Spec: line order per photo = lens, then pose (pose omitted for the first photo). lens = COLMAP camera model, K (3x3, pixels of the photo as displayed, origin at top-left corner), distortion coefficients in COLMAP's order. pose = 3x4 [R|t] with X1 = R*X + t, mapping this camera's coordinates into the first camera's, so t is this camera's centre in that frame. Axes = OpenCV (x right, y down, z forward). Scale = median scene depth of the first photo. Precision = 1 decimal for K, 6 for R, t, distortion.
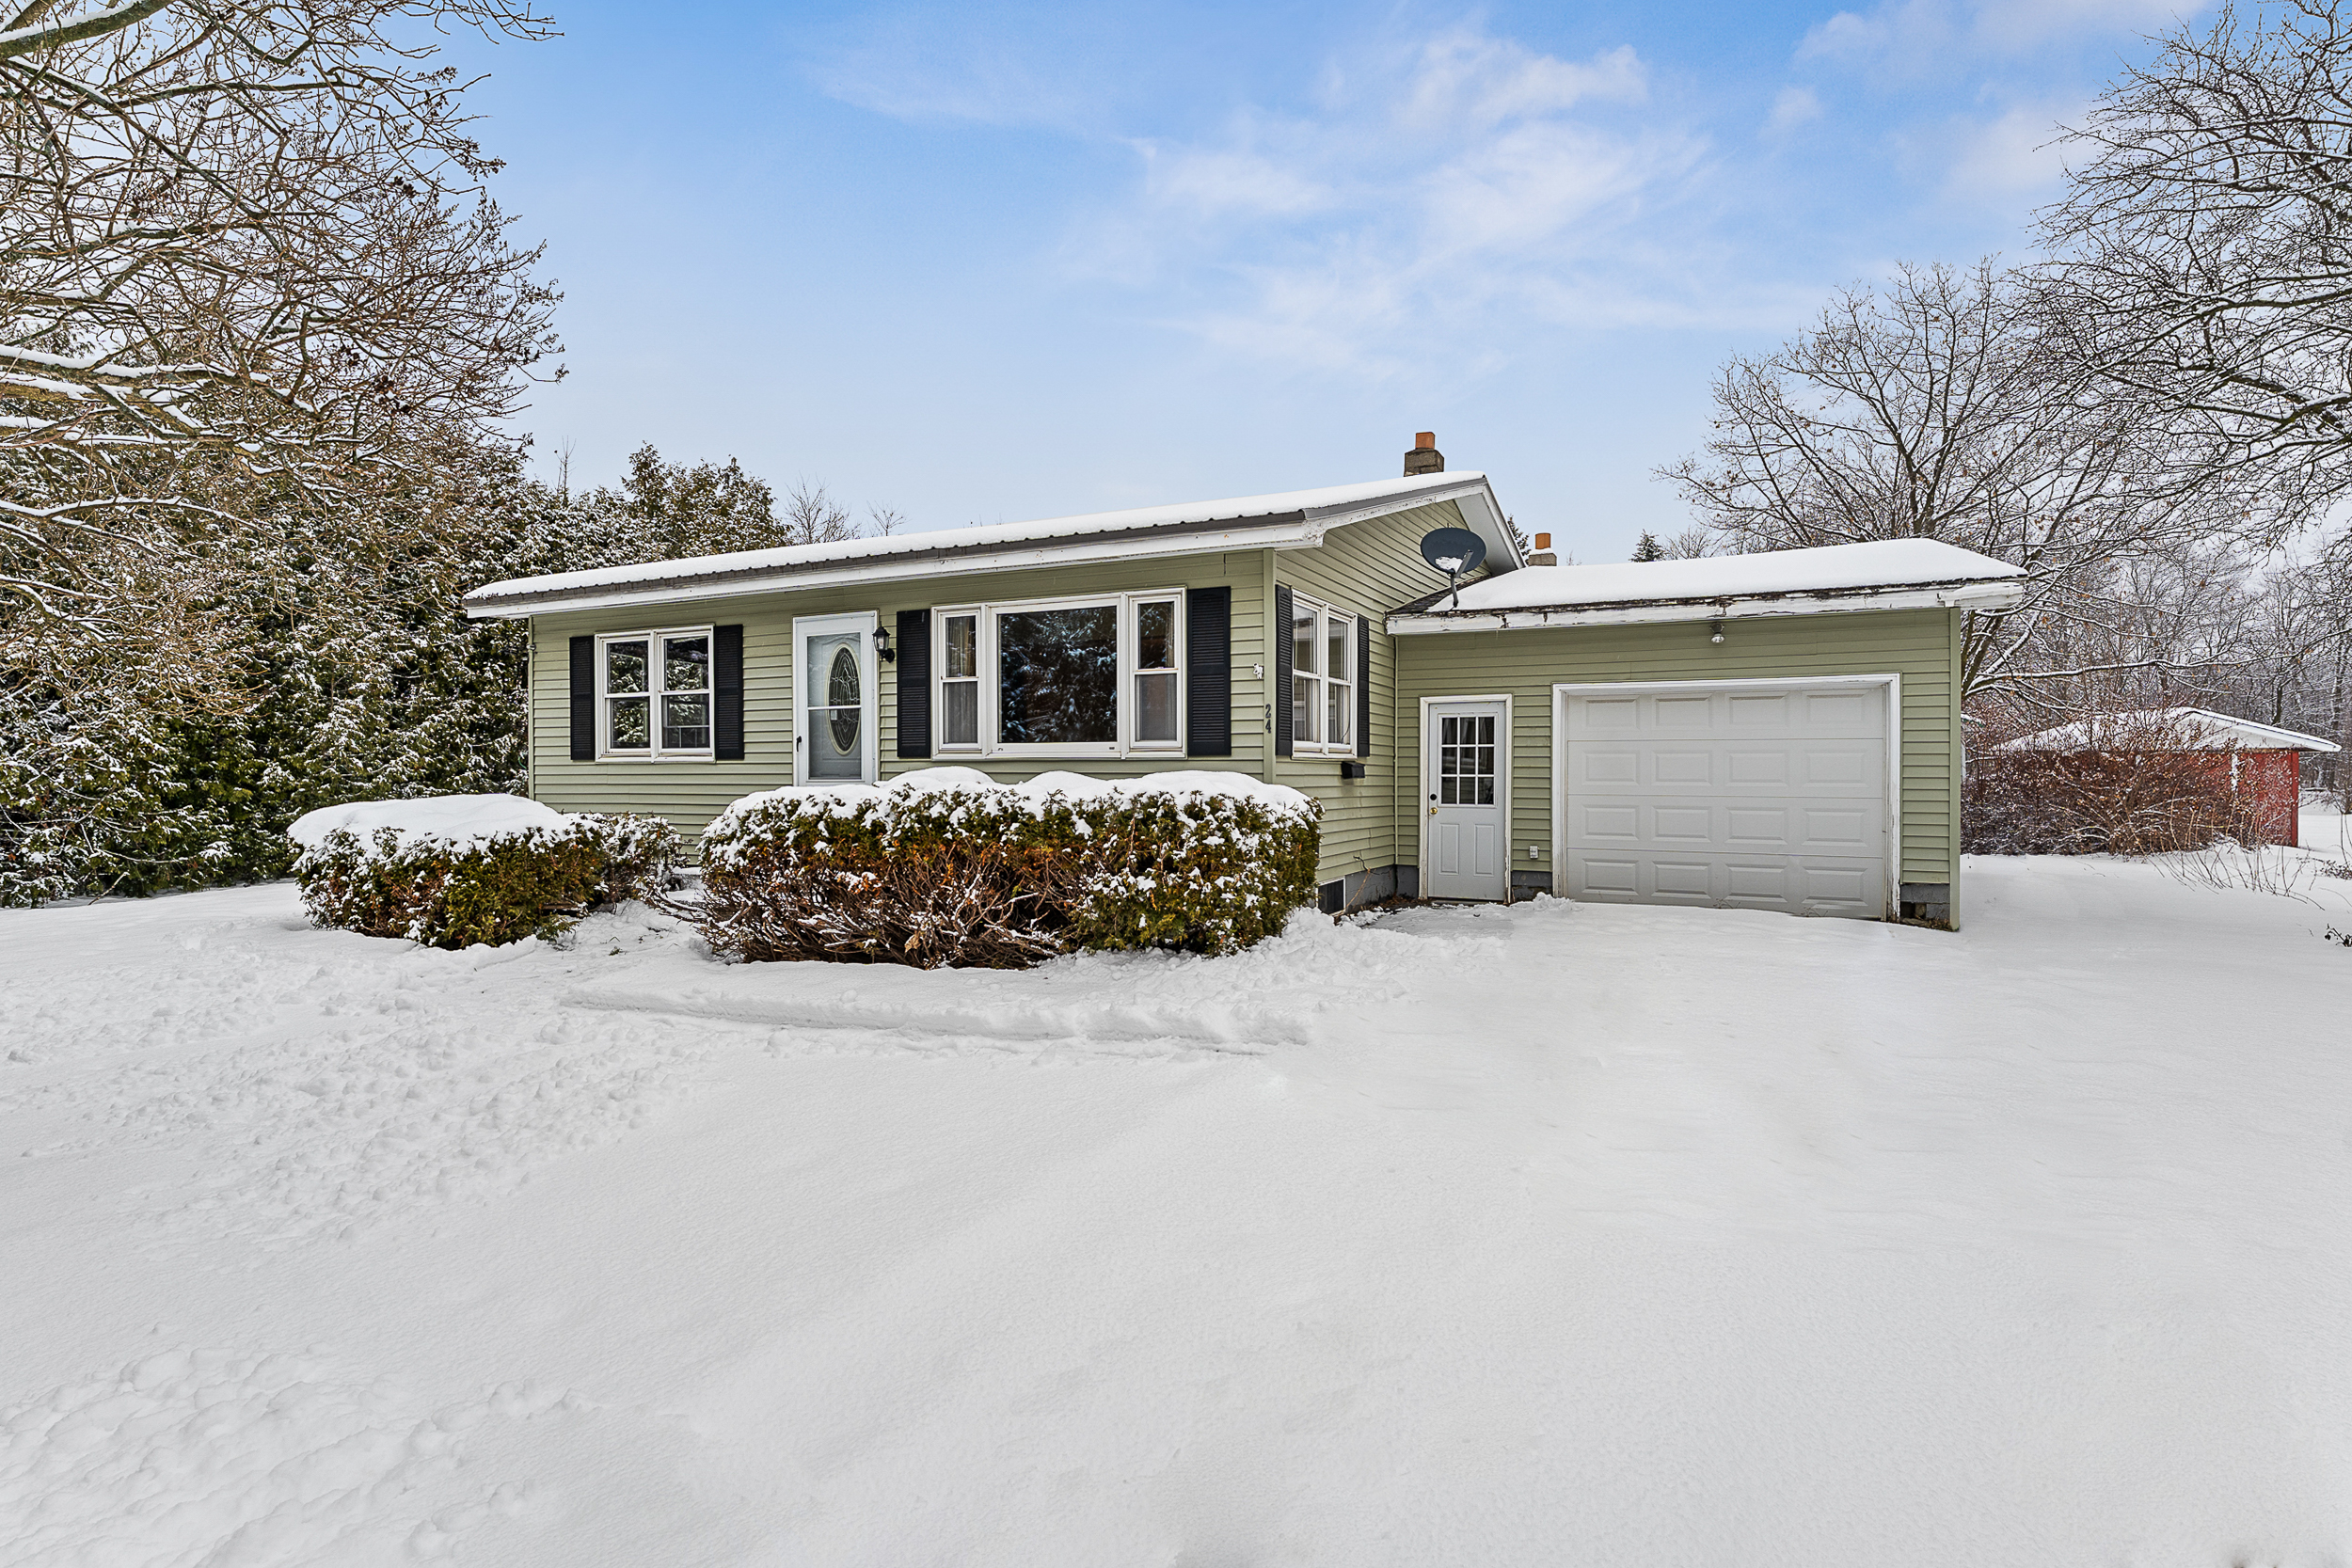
lens RADIAL K [[1077.9, 0, 1164.5], [0, 1077.9, 769.1], [0, 0, 1]] dist [-0.001902, 0.000311]
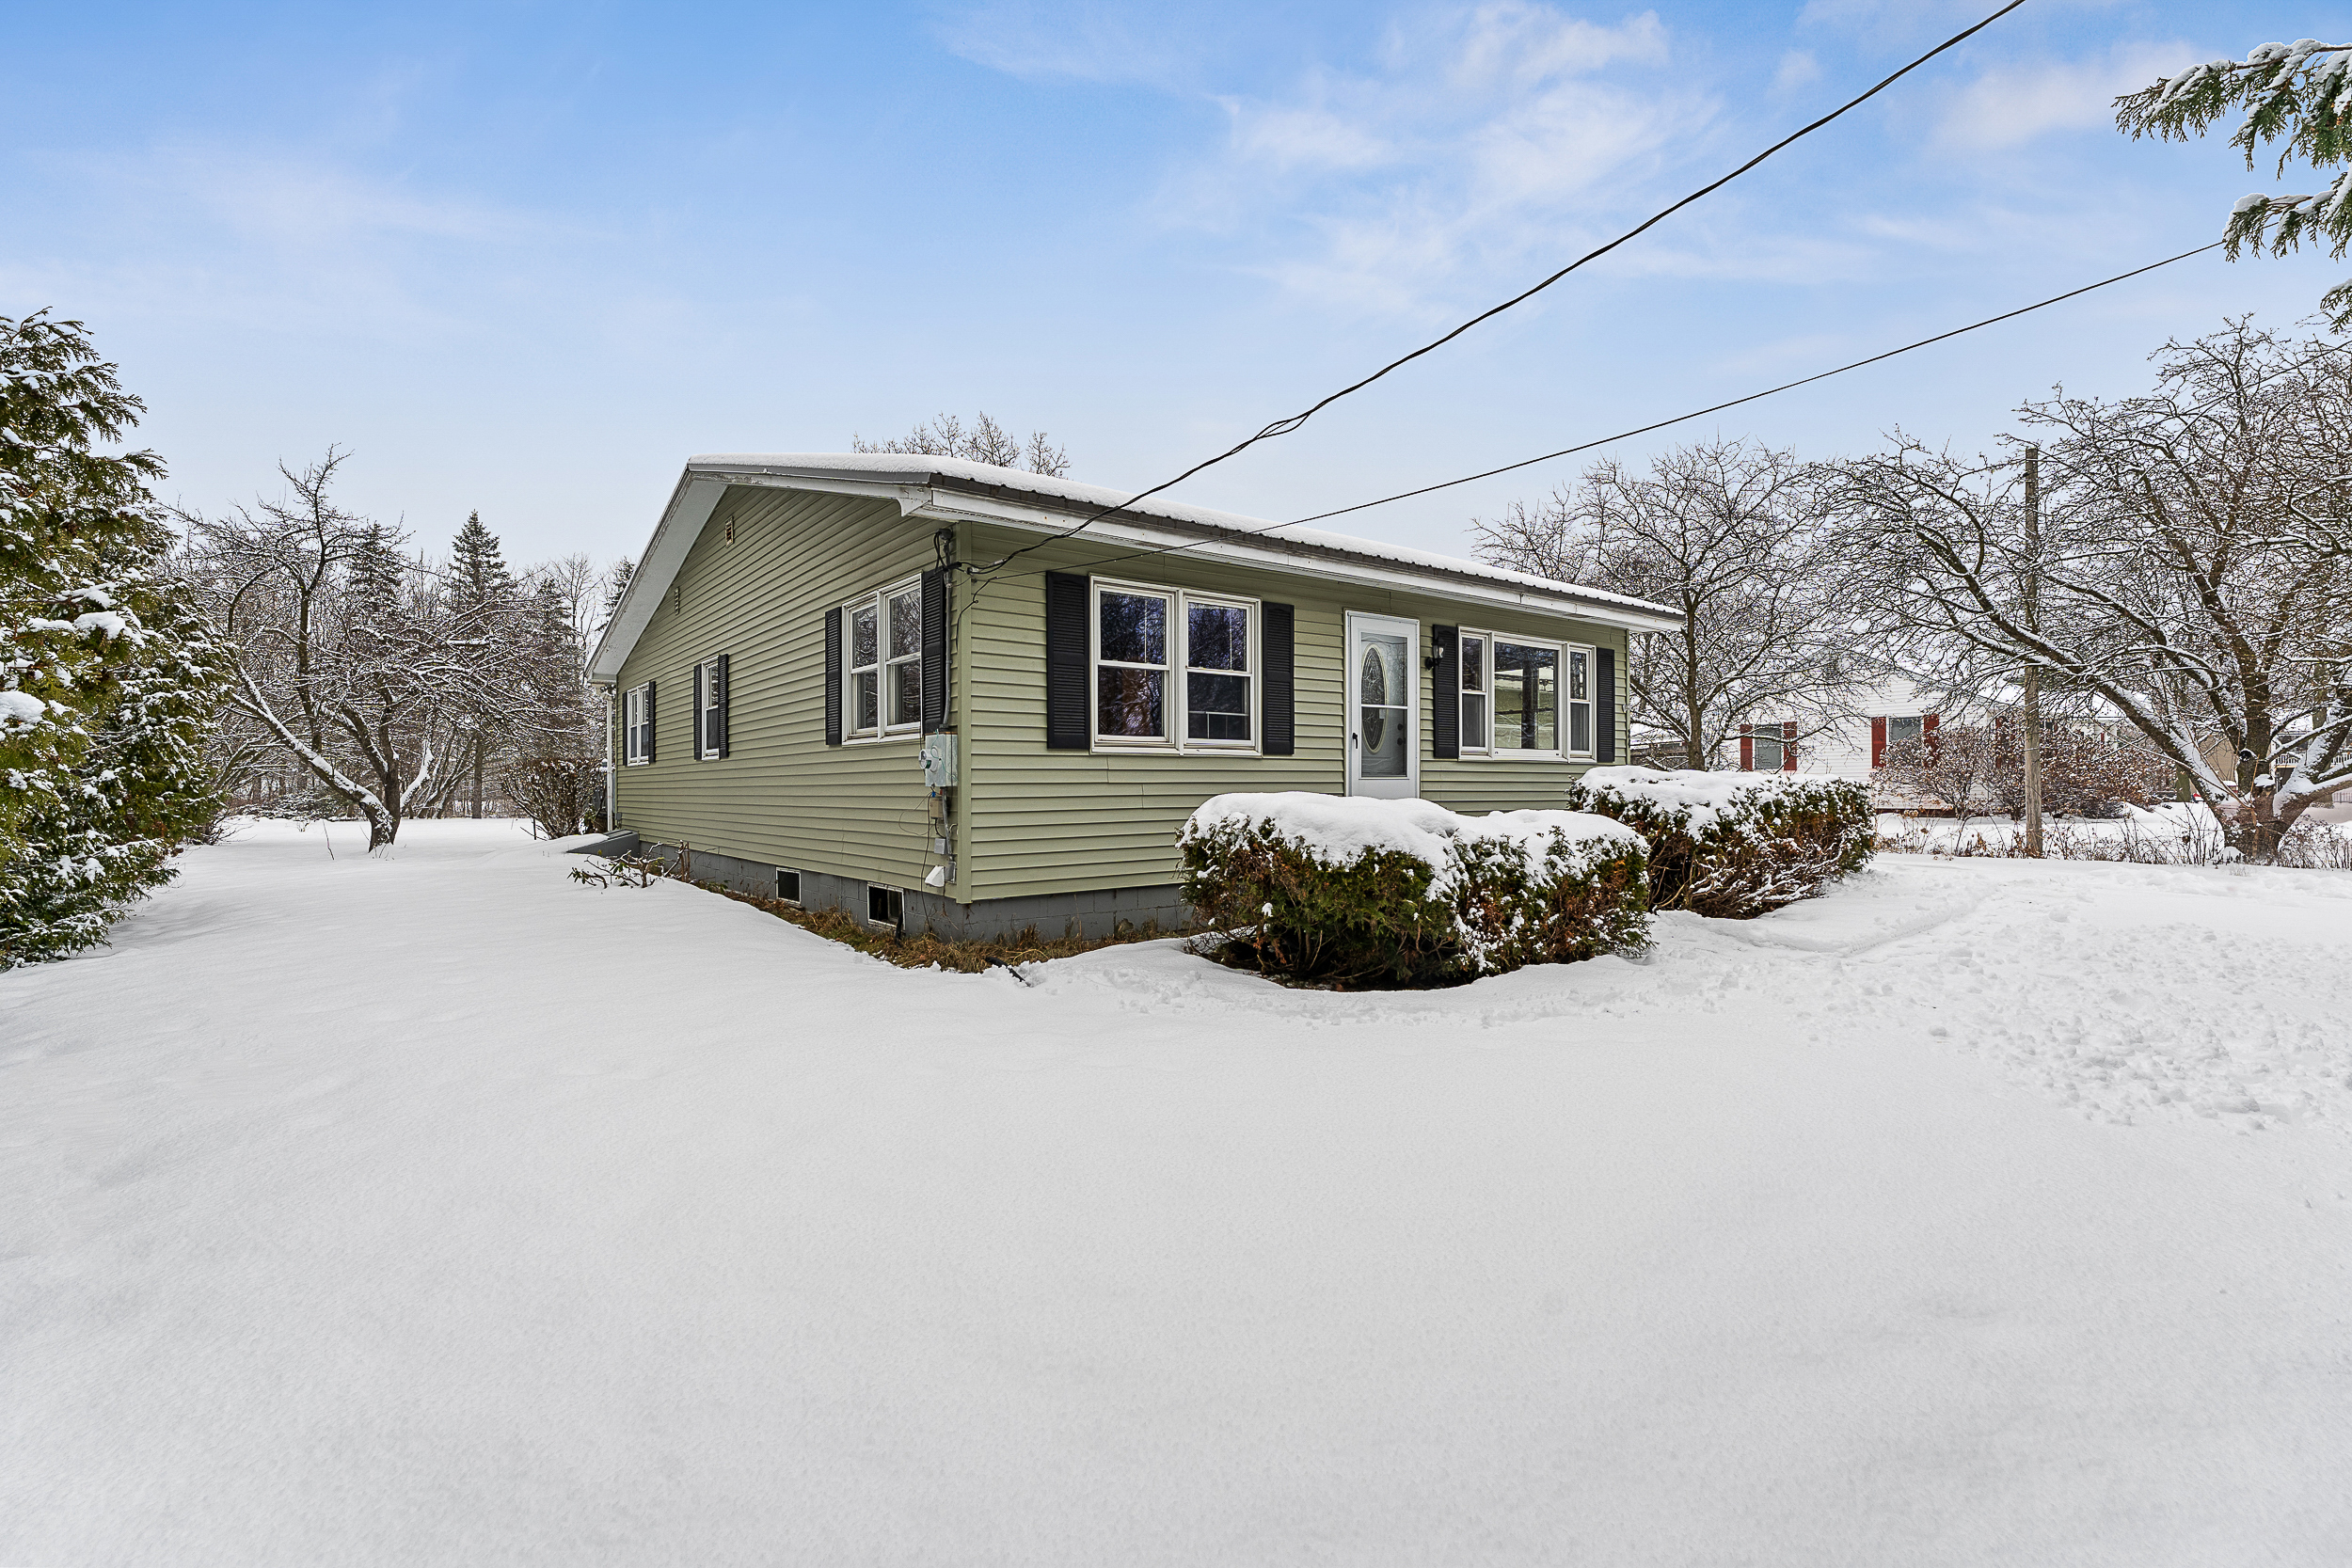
lens RADIAL K [[1148.3, 0, 1186.2], [0, 1148.3, 786.7], [0, 0, 1]] dist [-0.001470, -0.000114]
pose [[0.436375, -0.003059, 0.899760, -1.410914], [-0.005219, 0.999969, 0.005931, 0.013234], [-0.899750, -0.007284, 0.436345, 0.717752]]
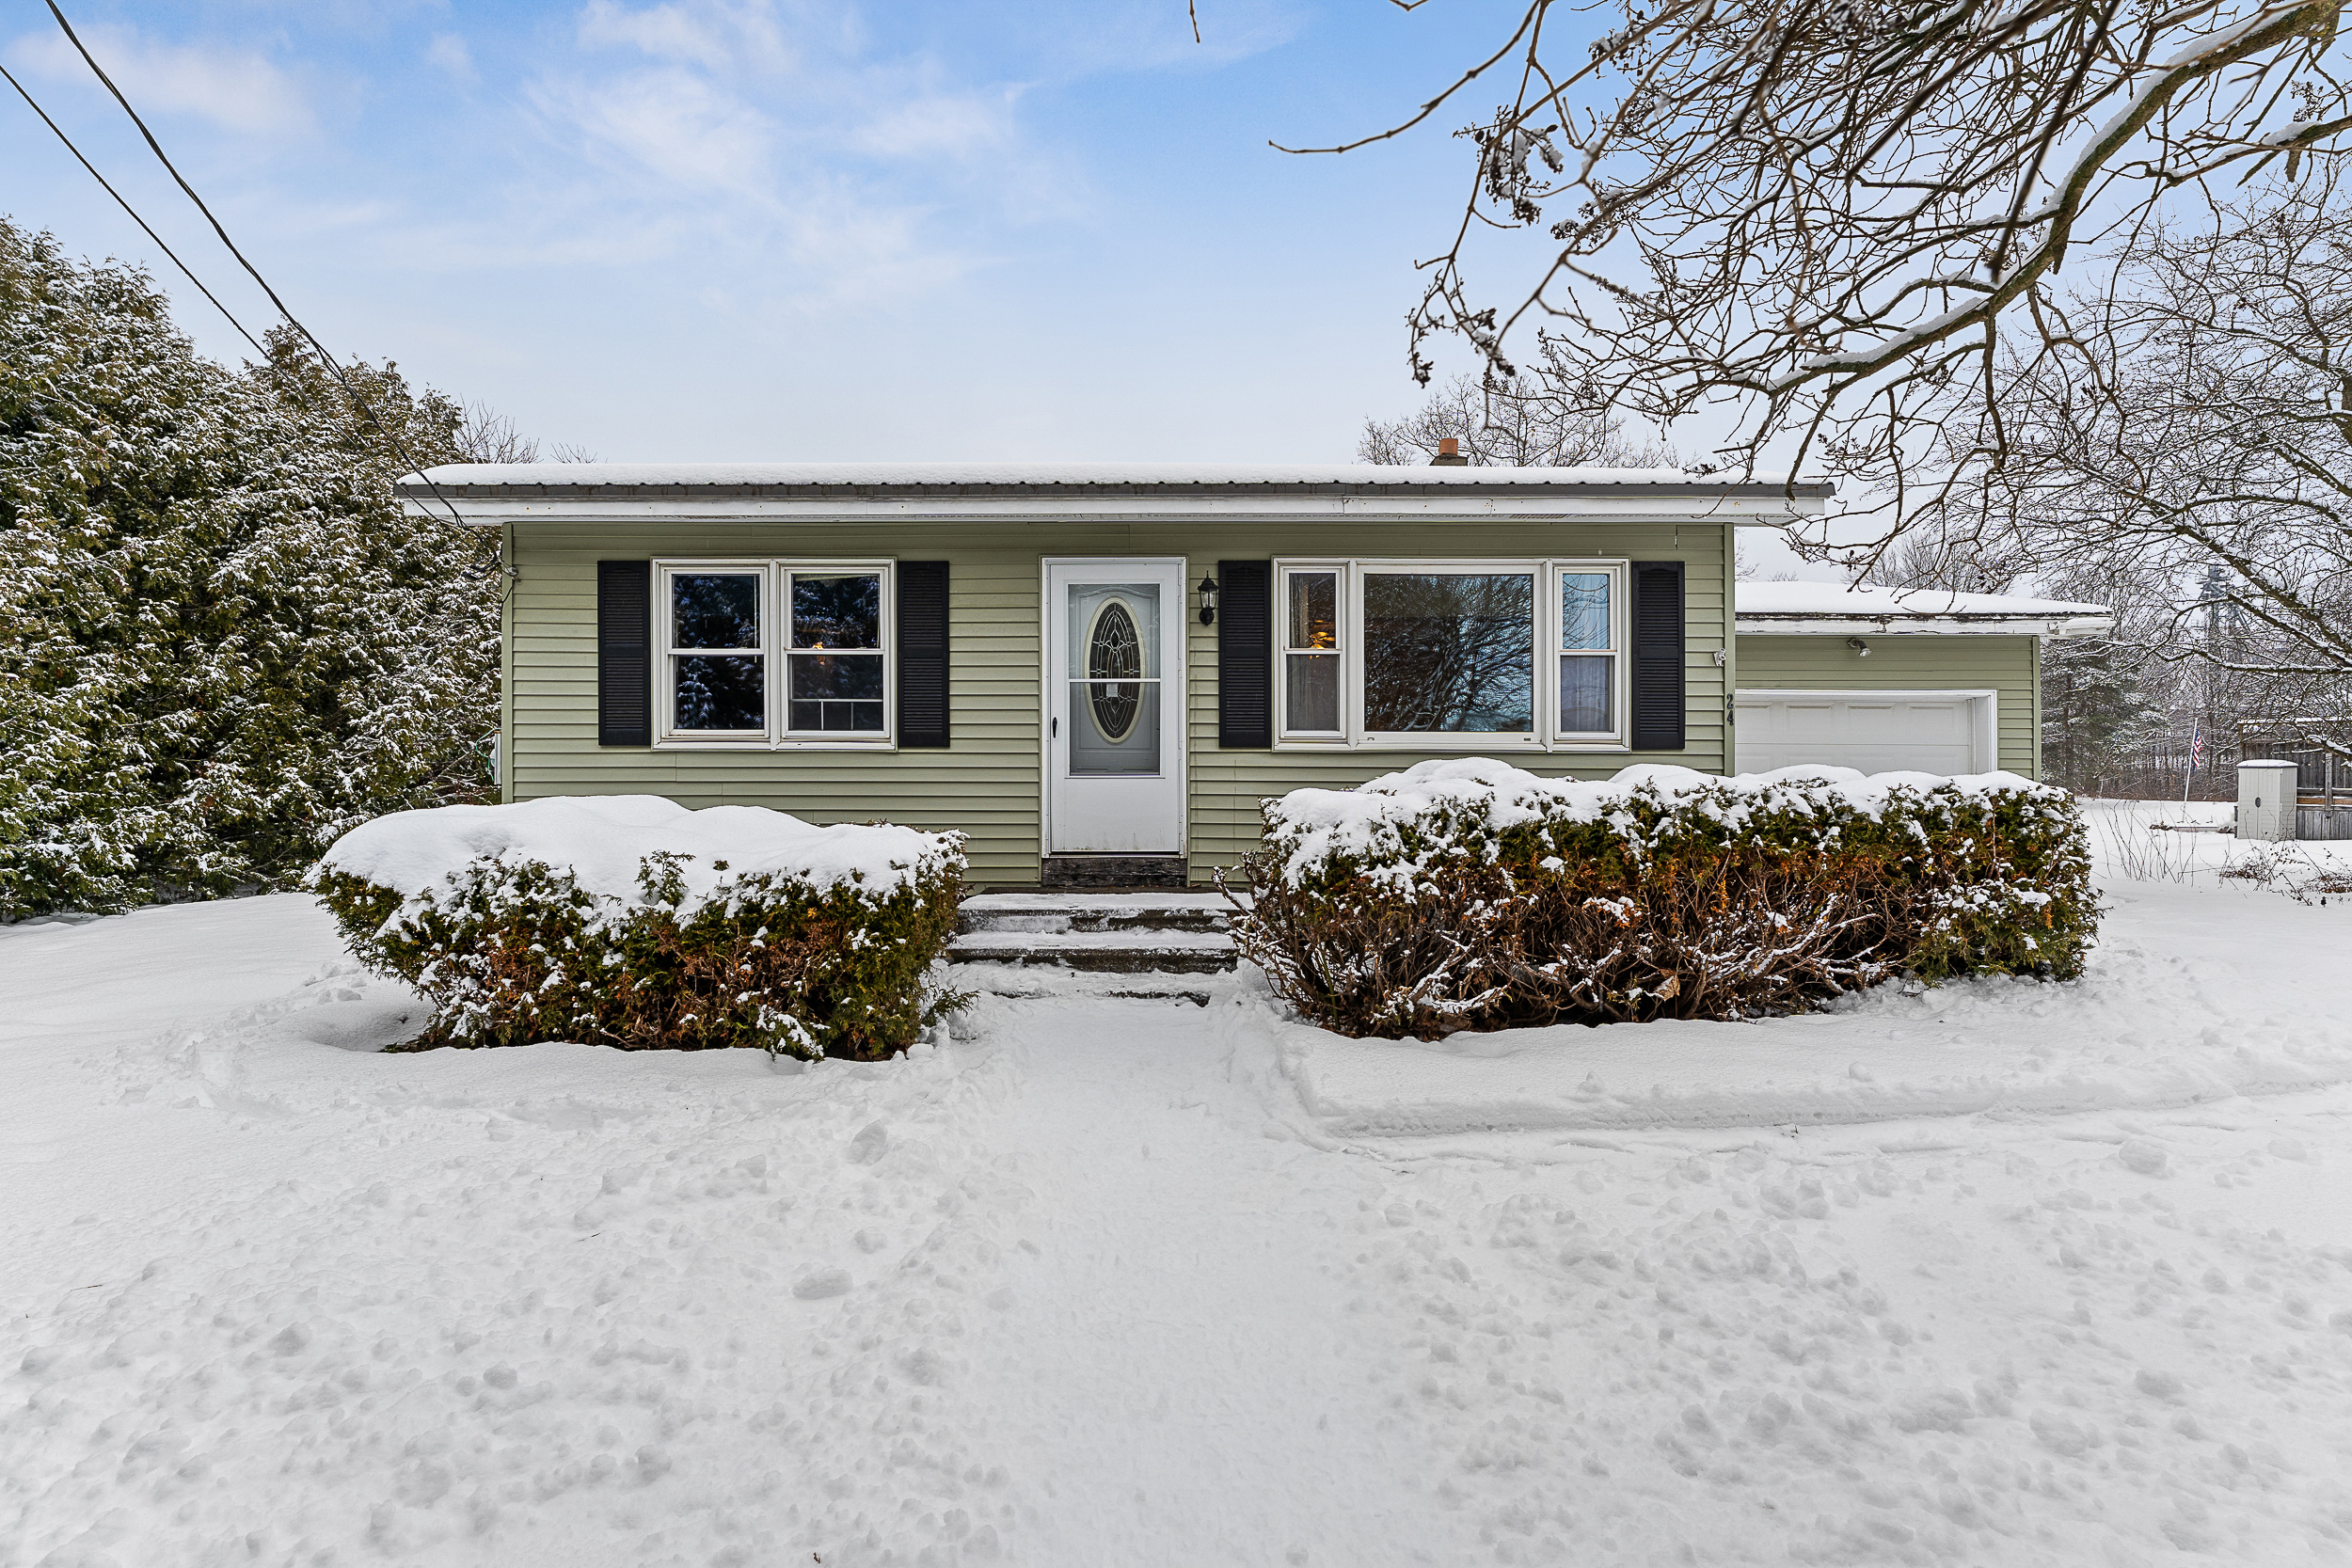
lens RADIAL K [[1024.7, 0, 1178.0], [0, 1024.7, 773.2], [0, 0, 1]] dist [-0.001036, 0.000275]
pose [[0.913876, 0.006167, 0.405947, -0.577425], [-0.005533, 0.999981, -0.002734, 0.010116], [-0.405956, 0.000252, 0.913893, 0.333574]]
